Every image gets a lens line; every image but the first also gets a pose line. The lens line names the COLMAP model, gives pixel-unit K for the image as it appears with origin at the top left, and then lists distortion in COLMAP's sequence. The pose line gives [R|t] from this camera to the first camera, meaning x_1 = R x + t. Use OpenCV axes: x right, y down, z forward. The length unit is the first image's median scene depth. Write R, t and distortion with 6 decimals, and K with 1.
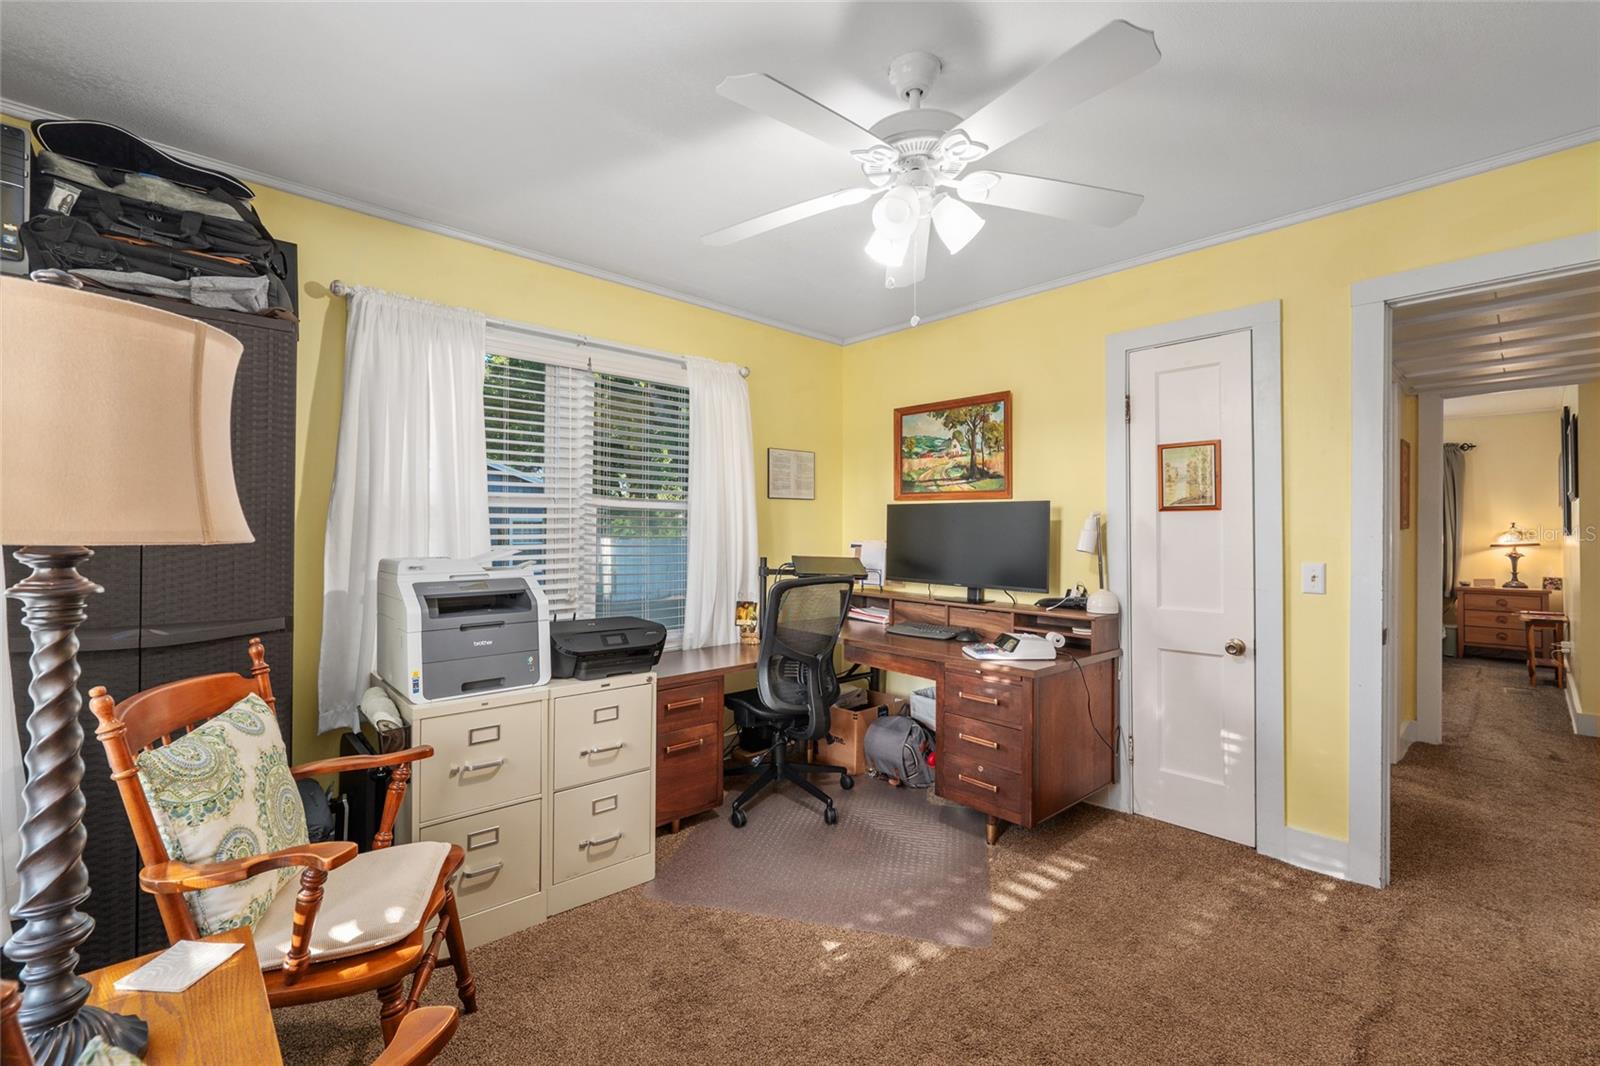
lens RADIAL K [[682.2, 0, 790.0], [0, 682.2, 526.9], [0, 0, 1]] dist [0.000735, -0.000361]
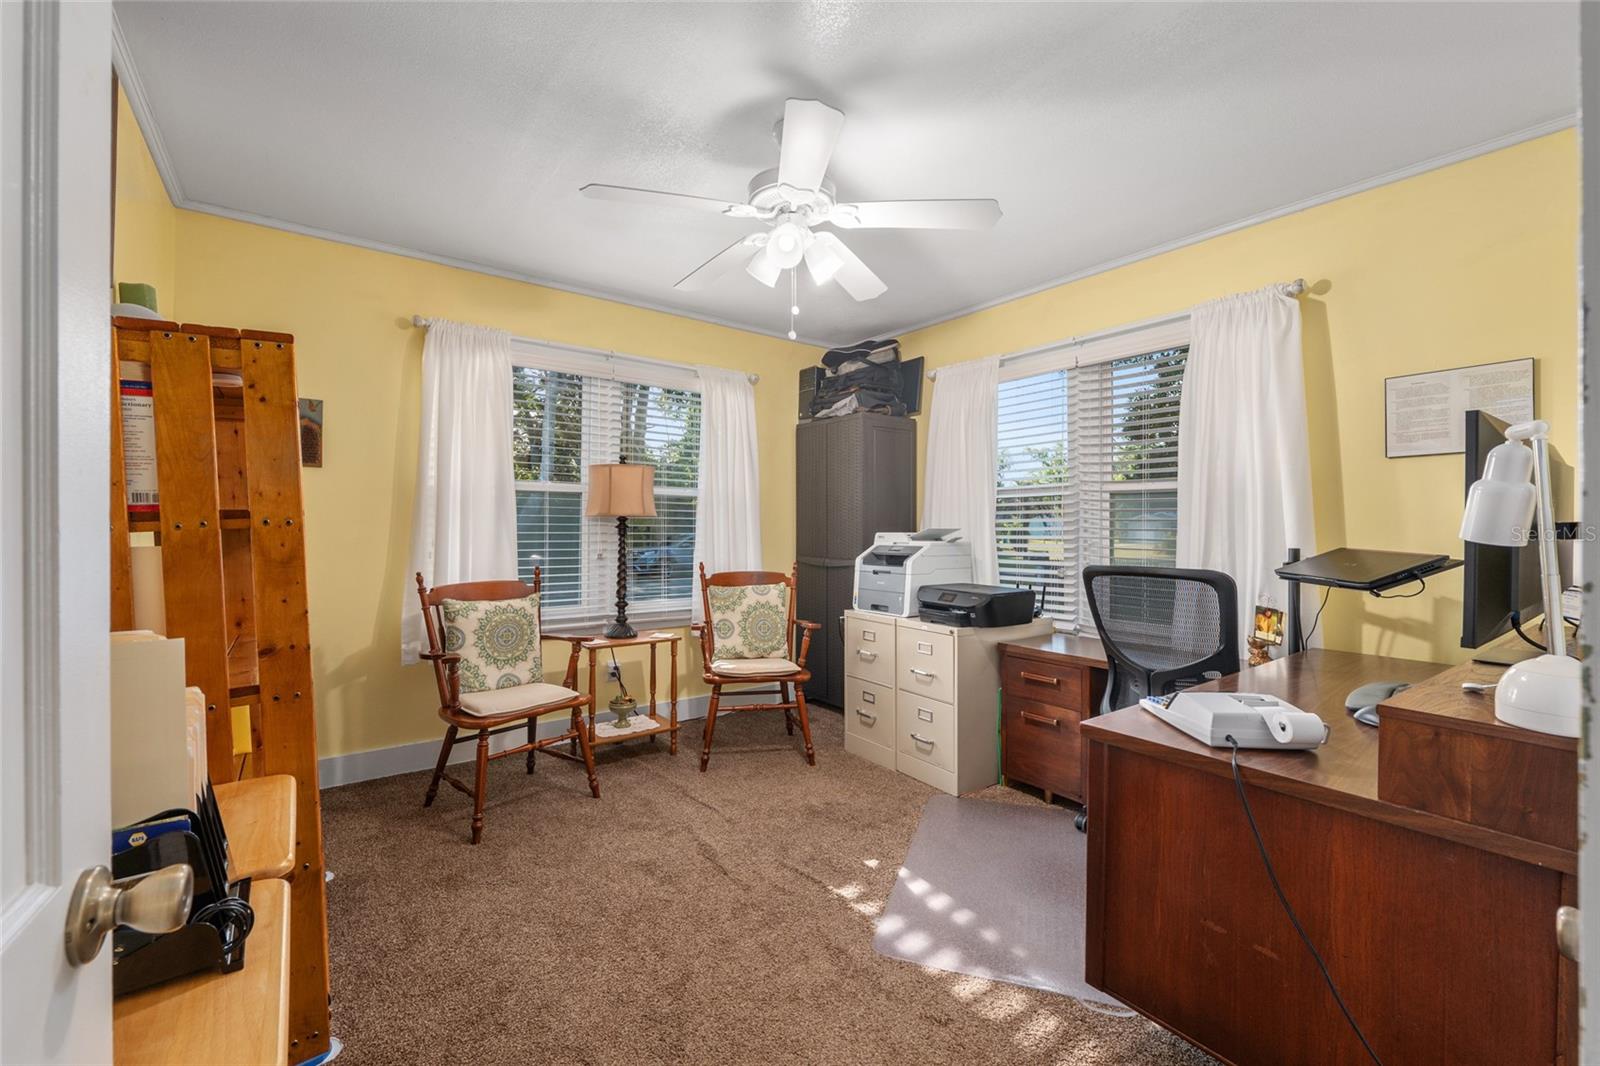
lens RADIAL K [[662.9, 0, 789.6], [0, 662.9, 532.5], [0, 0, 1]] dist [-0.003814, -0.000623]
pose [[-0.100305, 0.002589, -0.994953, 0.923635], [0.001379, 0.999996, 0.002463, 0.034771], [0.994956, -0.001125, -0.100308, 0.747237]]
